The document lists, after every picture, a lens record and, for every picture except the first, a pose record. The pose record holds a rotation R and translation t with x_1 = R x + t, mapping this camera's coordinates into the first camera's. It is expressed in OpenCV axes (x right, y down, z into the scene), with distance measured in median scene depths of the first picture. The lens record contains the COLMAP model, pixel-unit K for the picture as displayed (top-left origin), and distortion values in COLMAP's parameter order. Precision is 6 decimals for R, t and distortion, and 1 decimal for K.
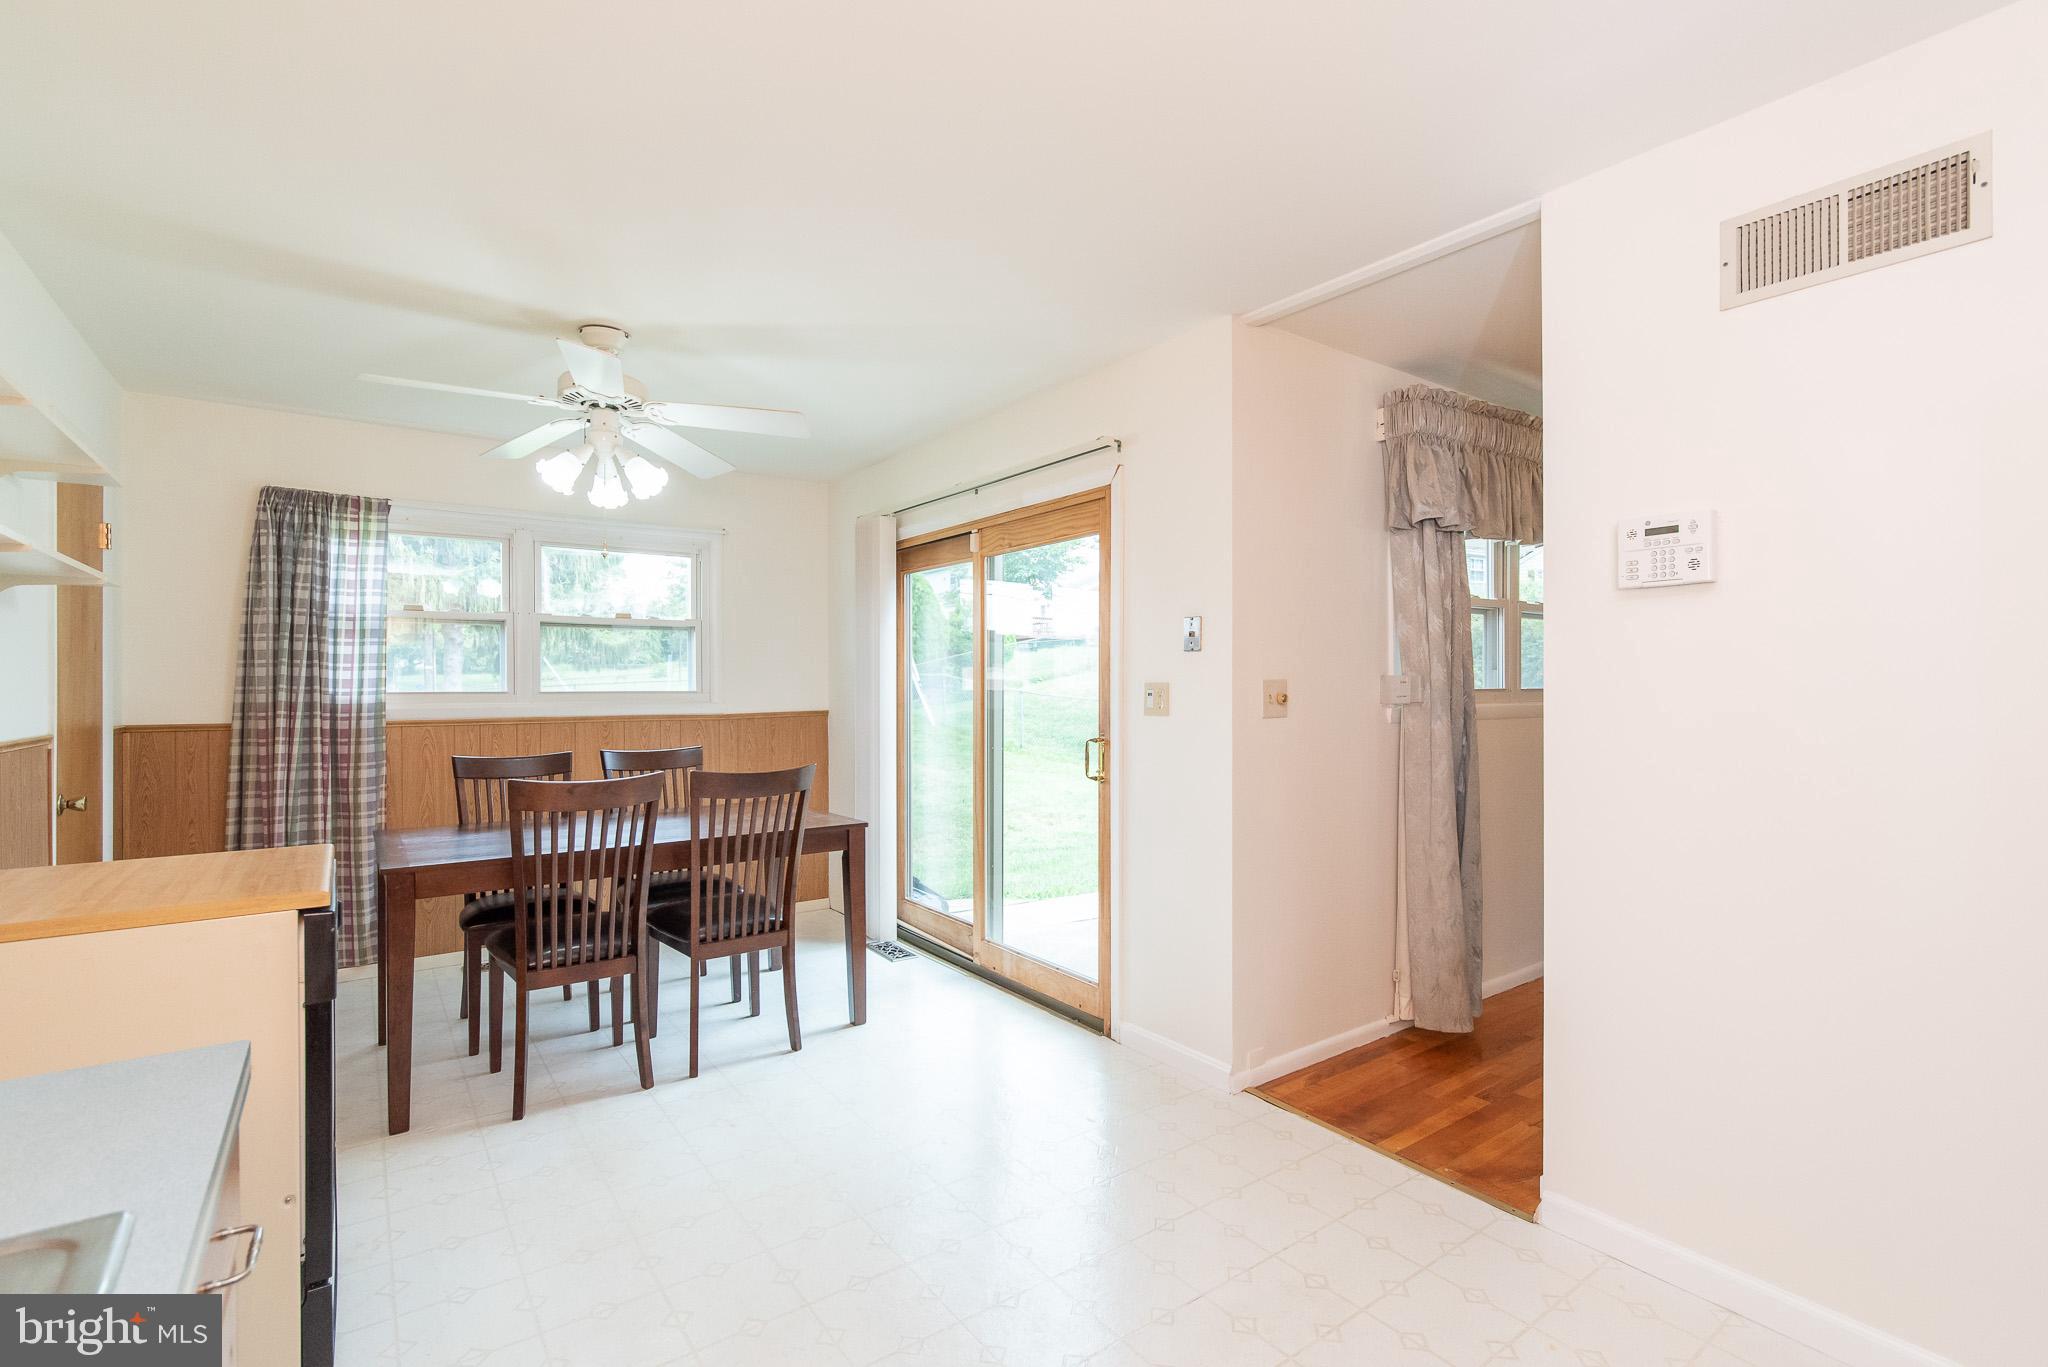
lens RADIAL K [[913.5, 0, 1029.6], [0, 913.5, 689.2], [0, 0, 1]] dist [-0.002715, -0.000225]
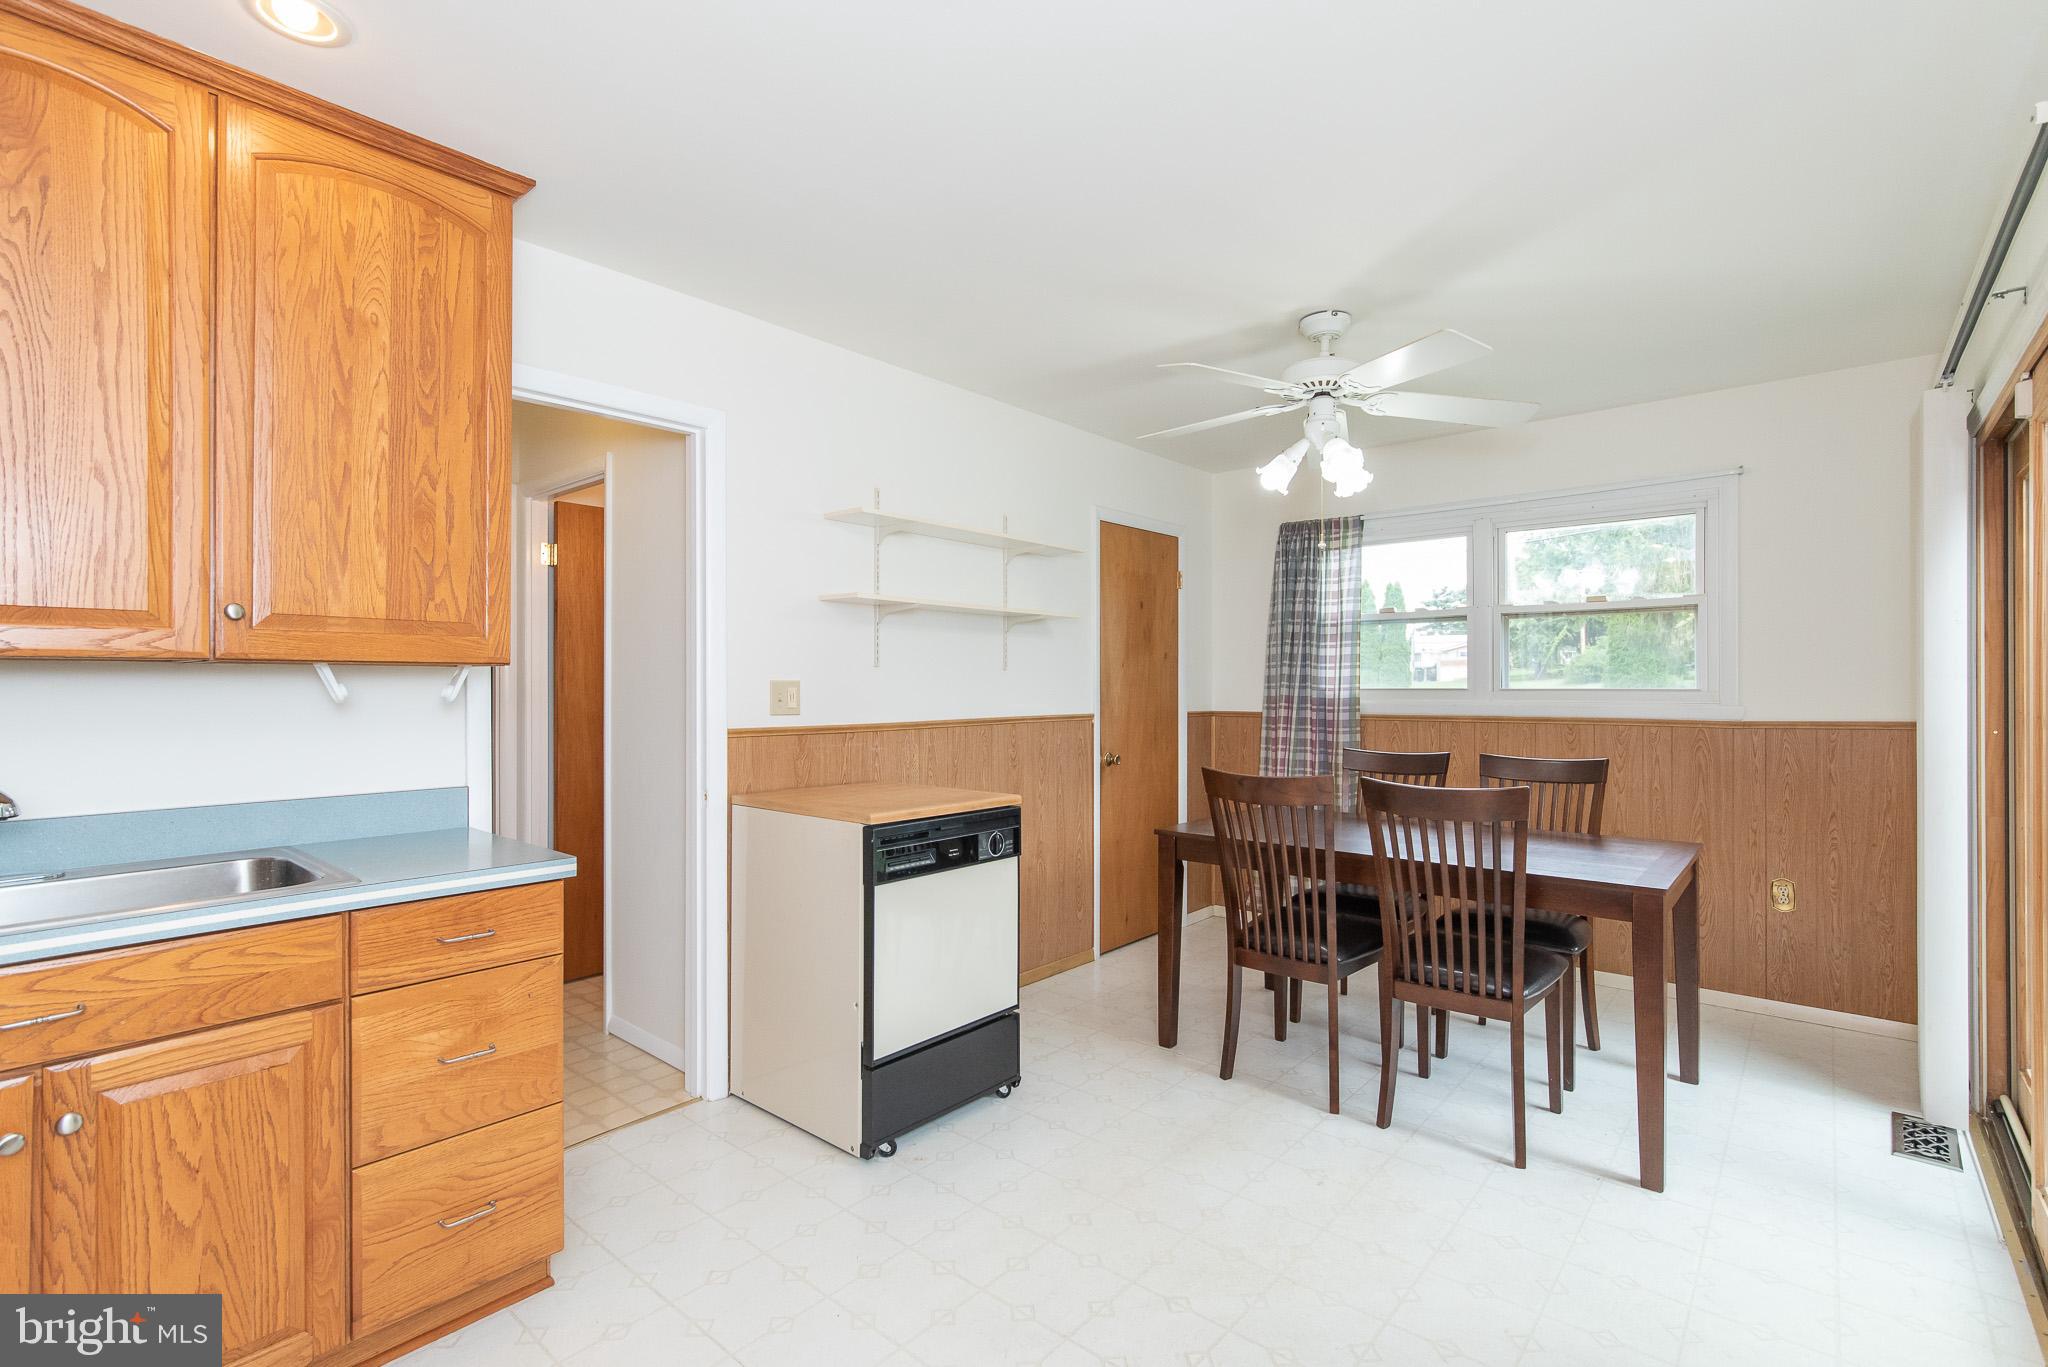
lens RADIAL K [[944.0, 0, 1033.2], [0, 944.0, 682.9], [0, 0, 1]] dist [-0.004264, 0.000084]
pose [[0.250177, -0.002149, -0.968198, 0.329560], [-0.003437, 0.999989, -0.003108, 0.001669], [0.968194, 0.004105, 0.250167, 0.341101]]
